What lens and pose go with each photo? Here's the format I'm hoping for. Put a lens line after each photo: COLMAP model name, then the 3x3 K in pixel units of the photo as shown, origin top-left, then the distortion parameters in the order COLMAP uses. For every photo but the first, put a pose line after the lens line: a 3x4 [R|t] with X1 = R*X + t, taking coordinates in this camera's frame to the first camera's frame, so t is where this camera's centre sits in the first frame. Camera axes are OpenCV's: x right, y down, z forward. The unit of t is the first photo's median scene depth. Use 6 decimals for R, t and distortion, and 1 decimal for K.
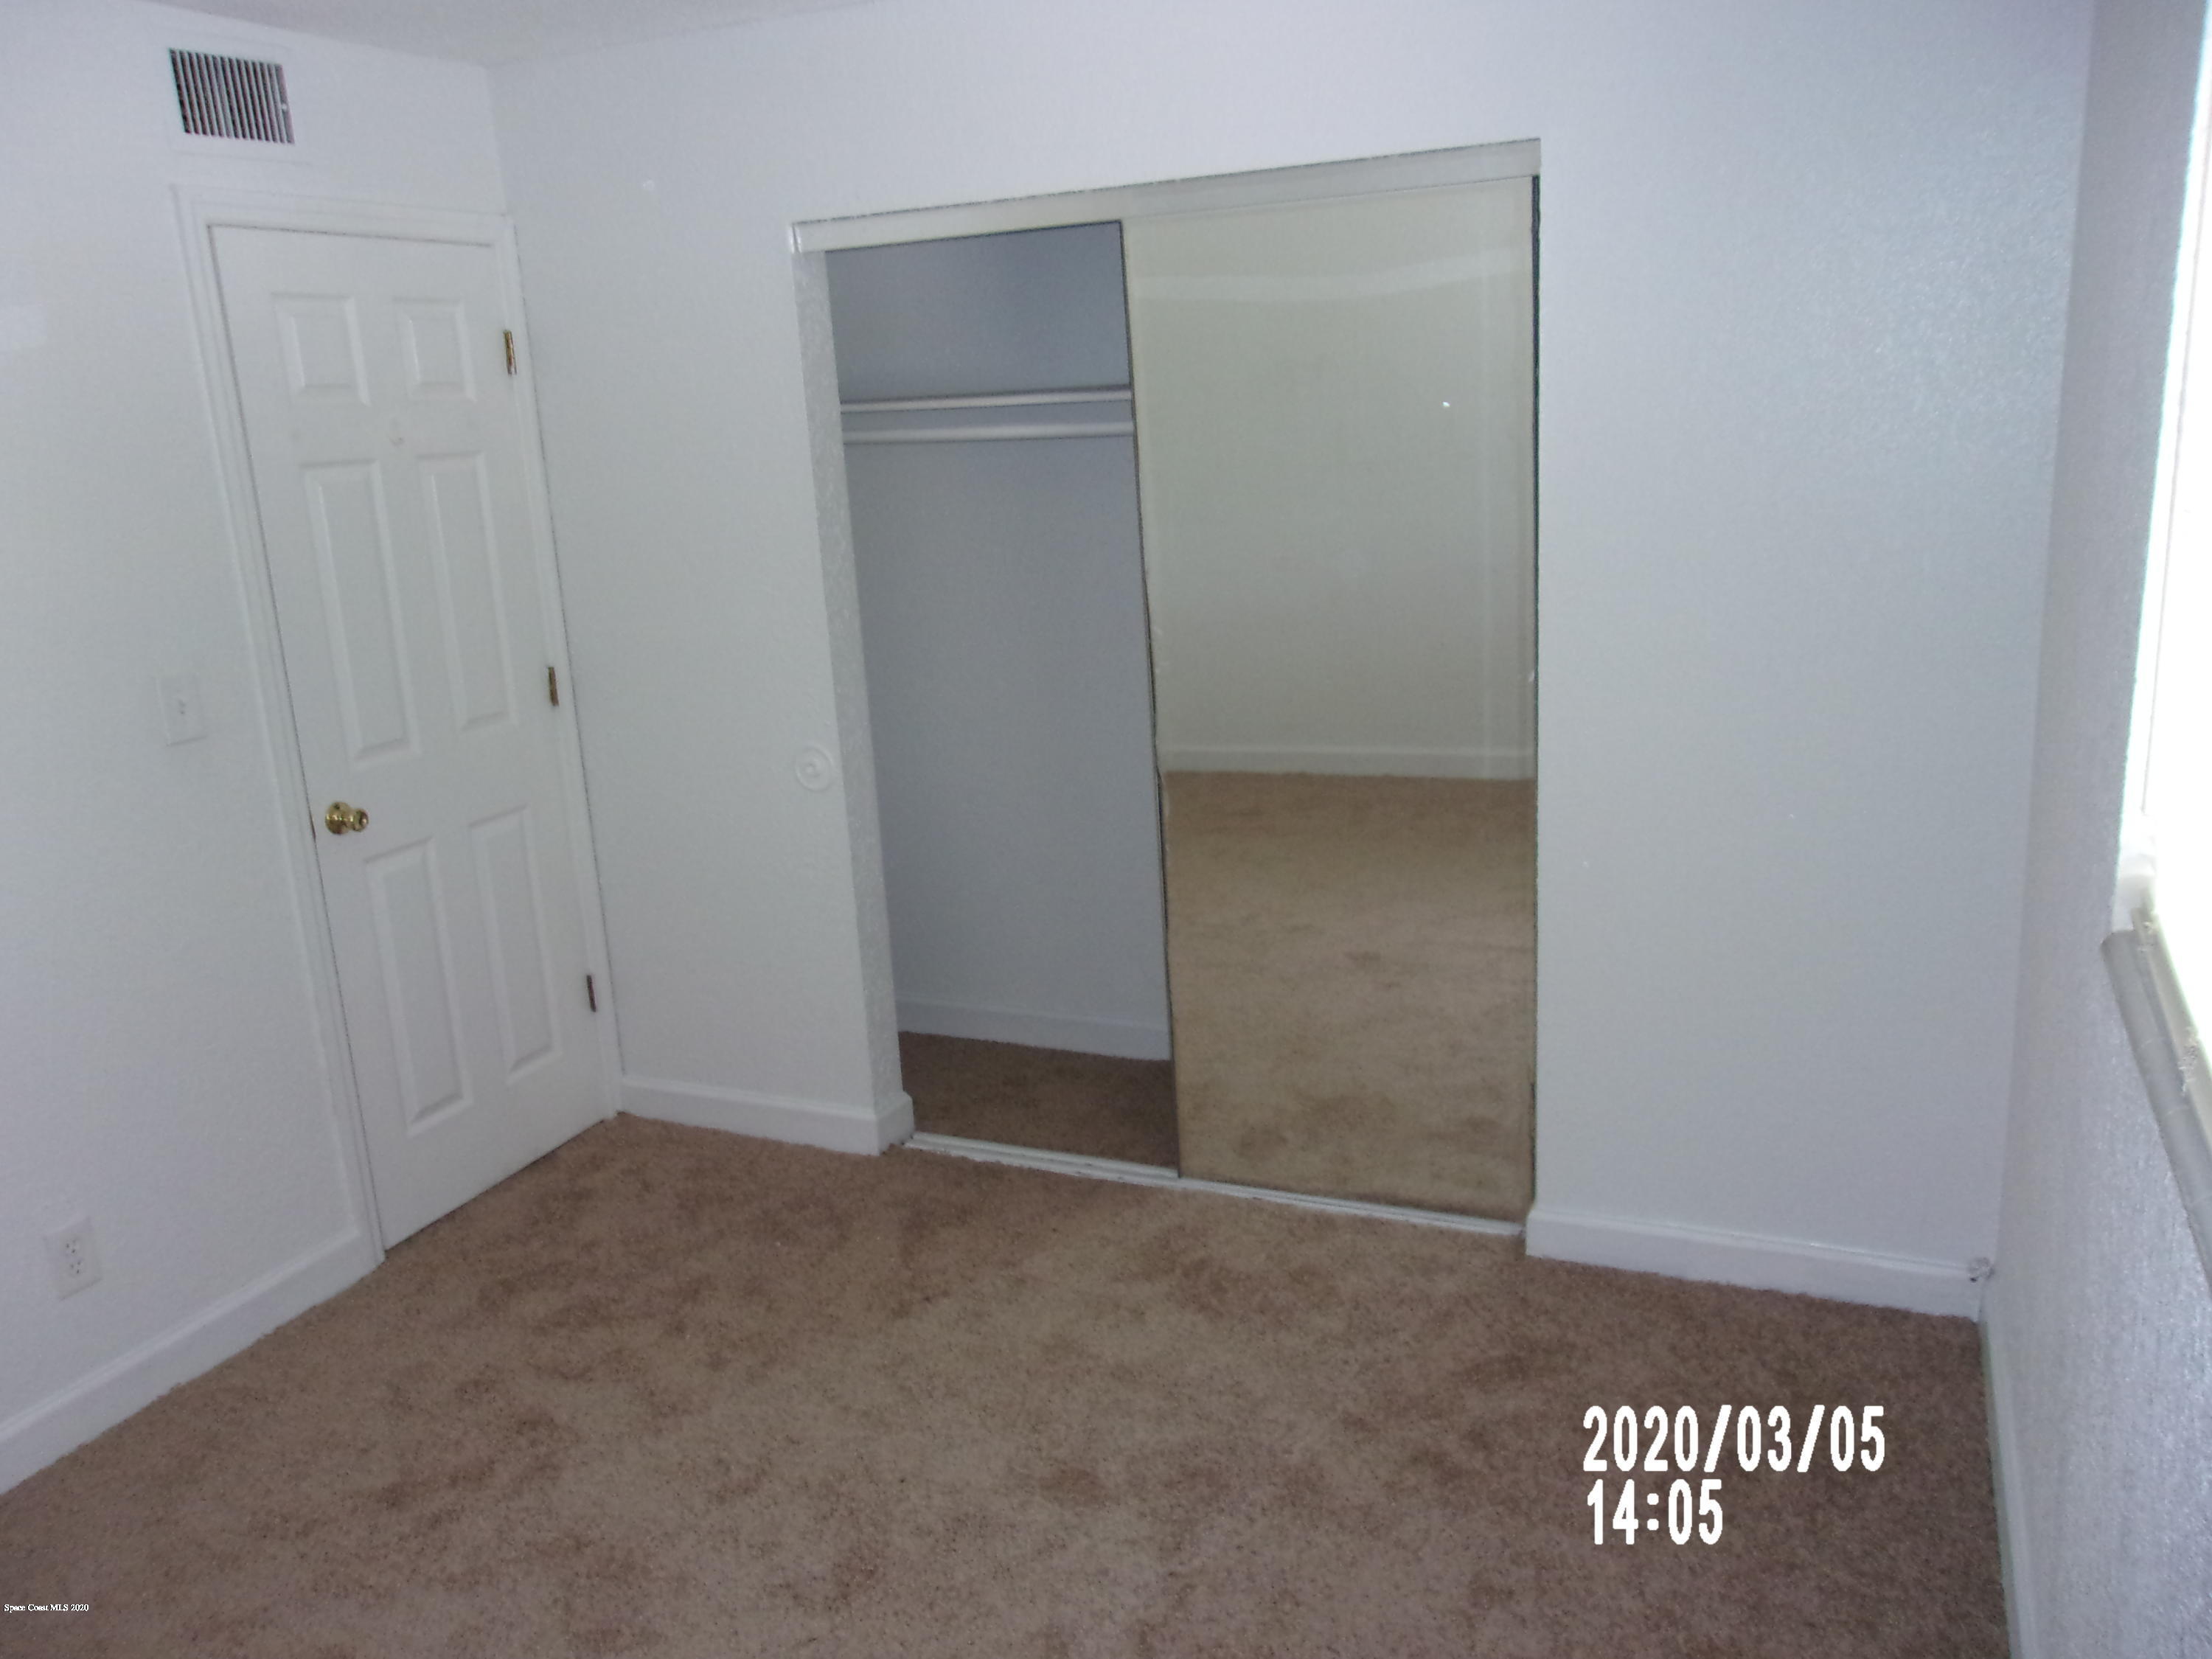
lens RADIAL K [[1749.6, 0, 1106.0], [0, 1749.6, 829.5], [0, 0, 1]] dist [0.027377, -0.000796]
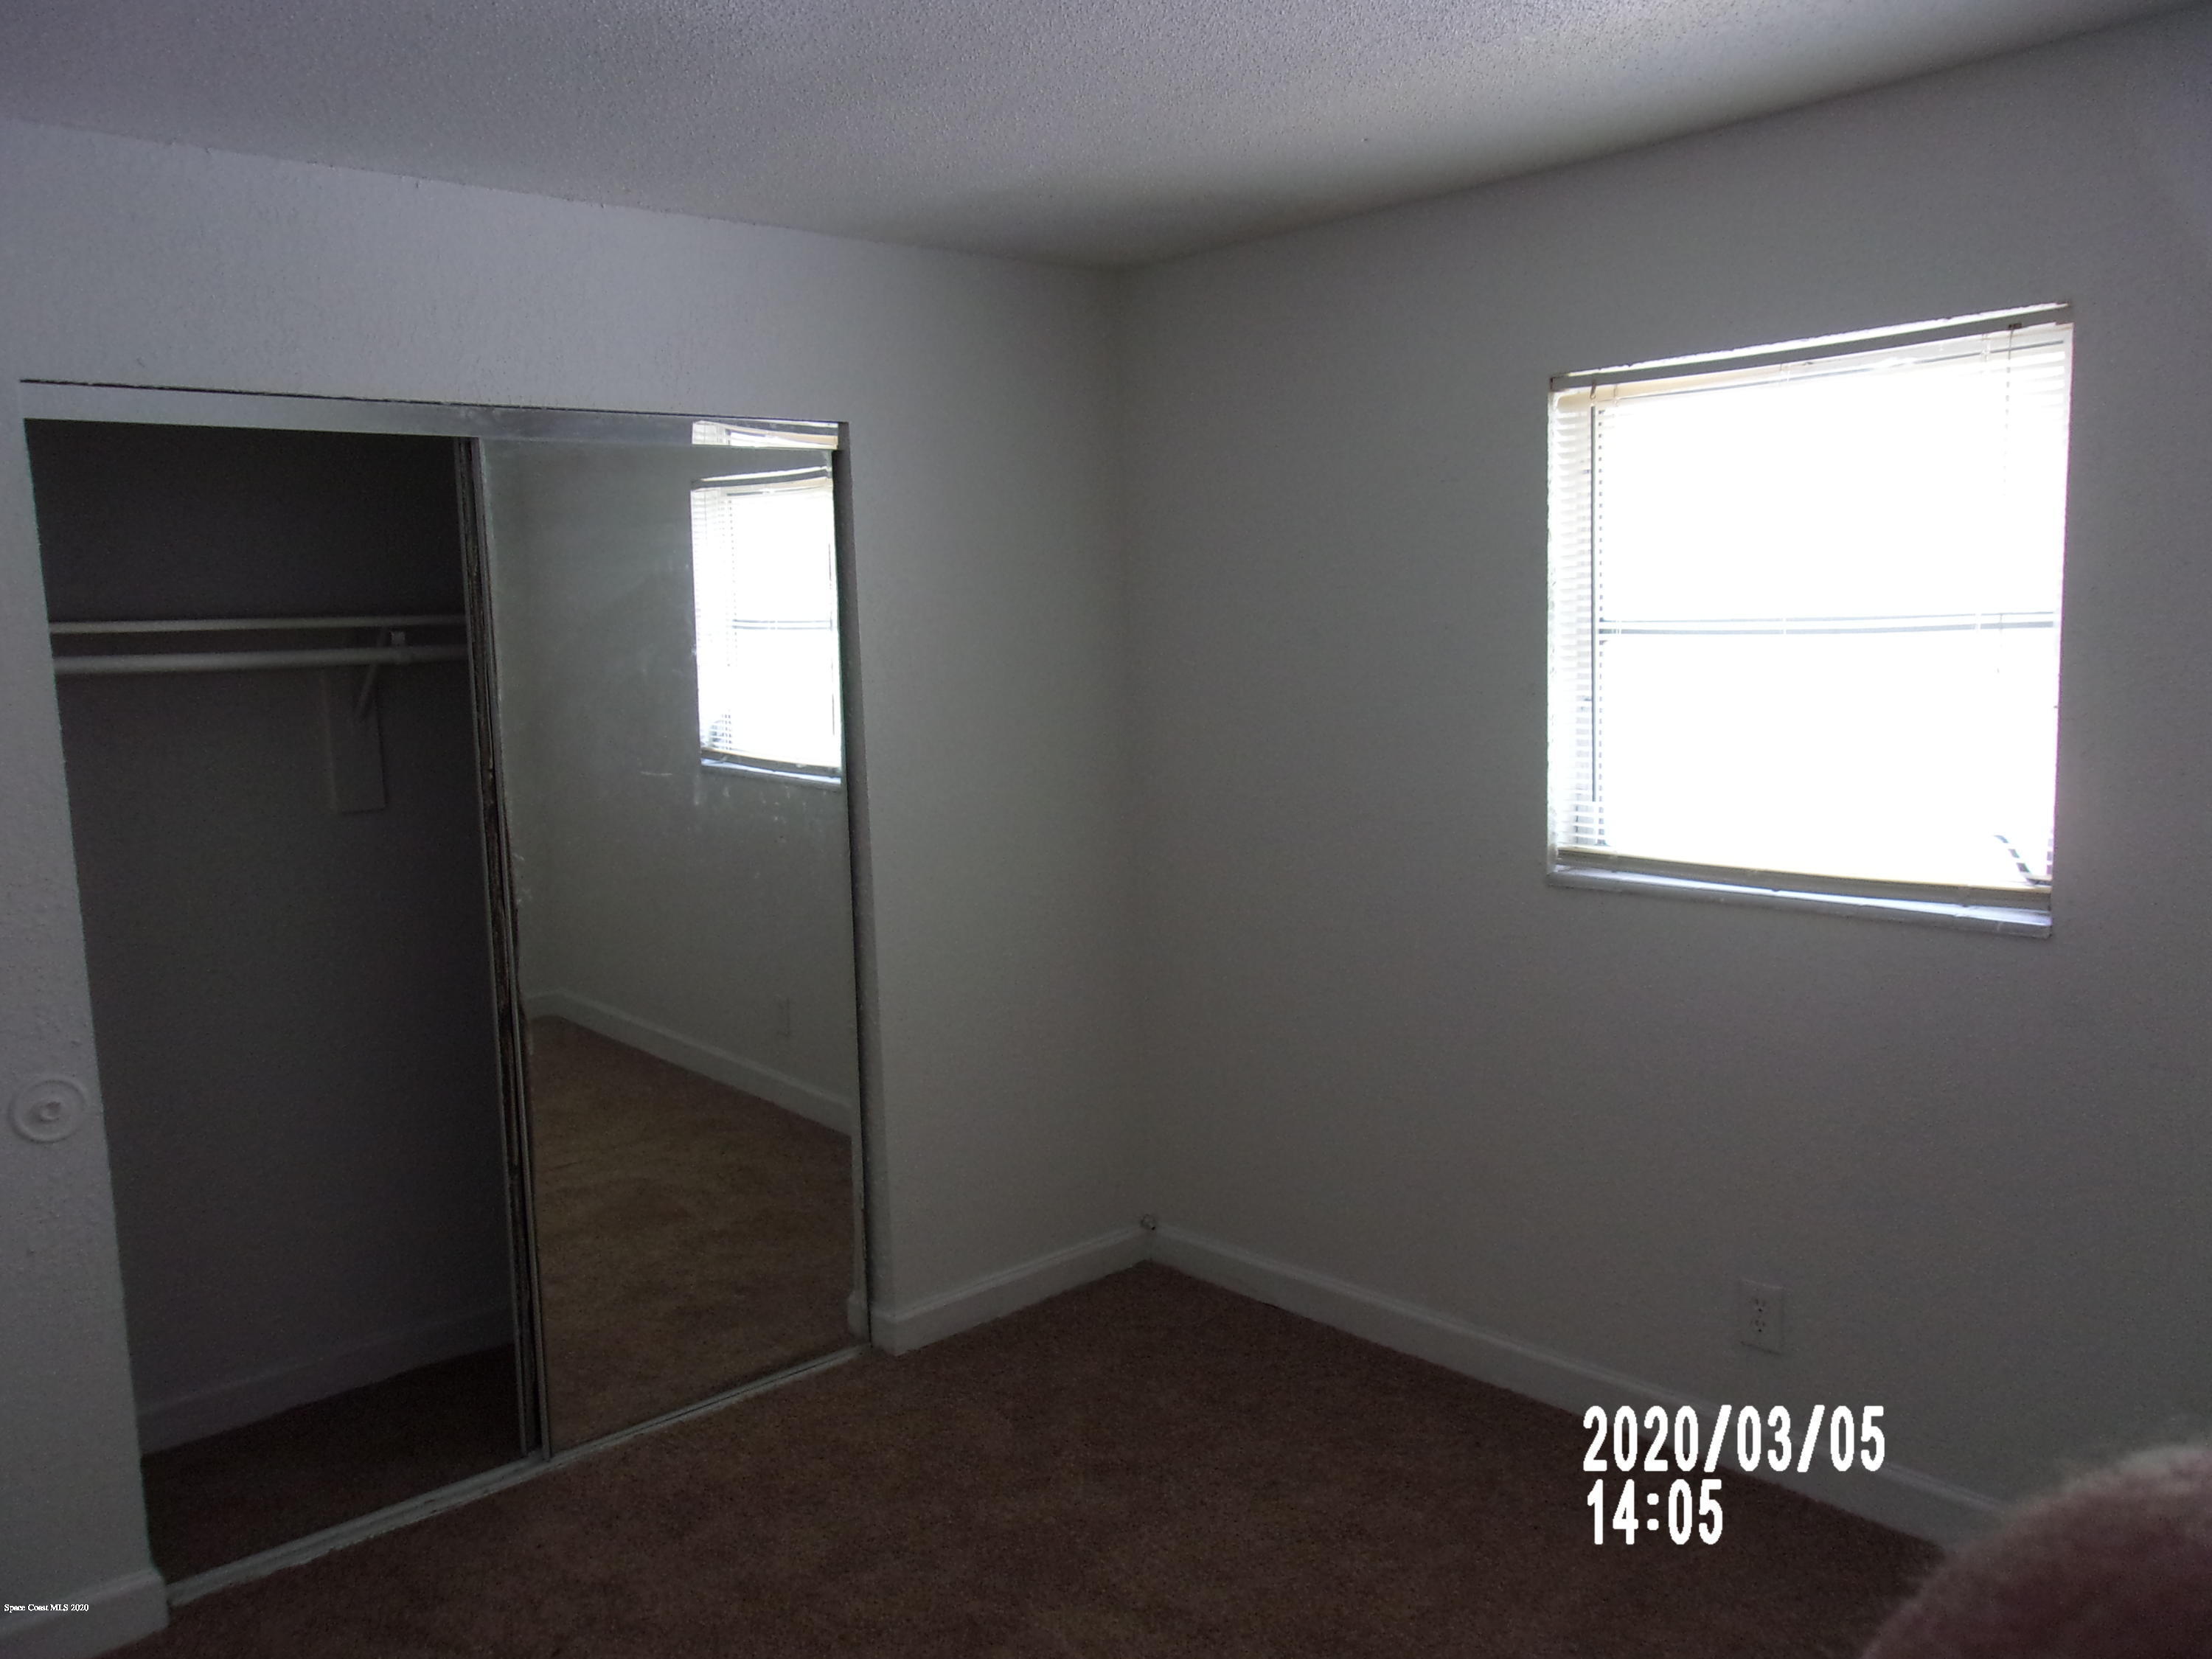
lens RADIAL K [[1749.6, 0, 1106.0], [0, 1749.6, 829.5], [0, 0, 1]] dist [0.027377, -0.000796]
pose [[0.416566, -0.073833, 0.906102, -0.807618], [0.235209, 0.971513, -0.028970, -0.030155], [-0.878151, 0.225191, 0.422065, 0.359606]]
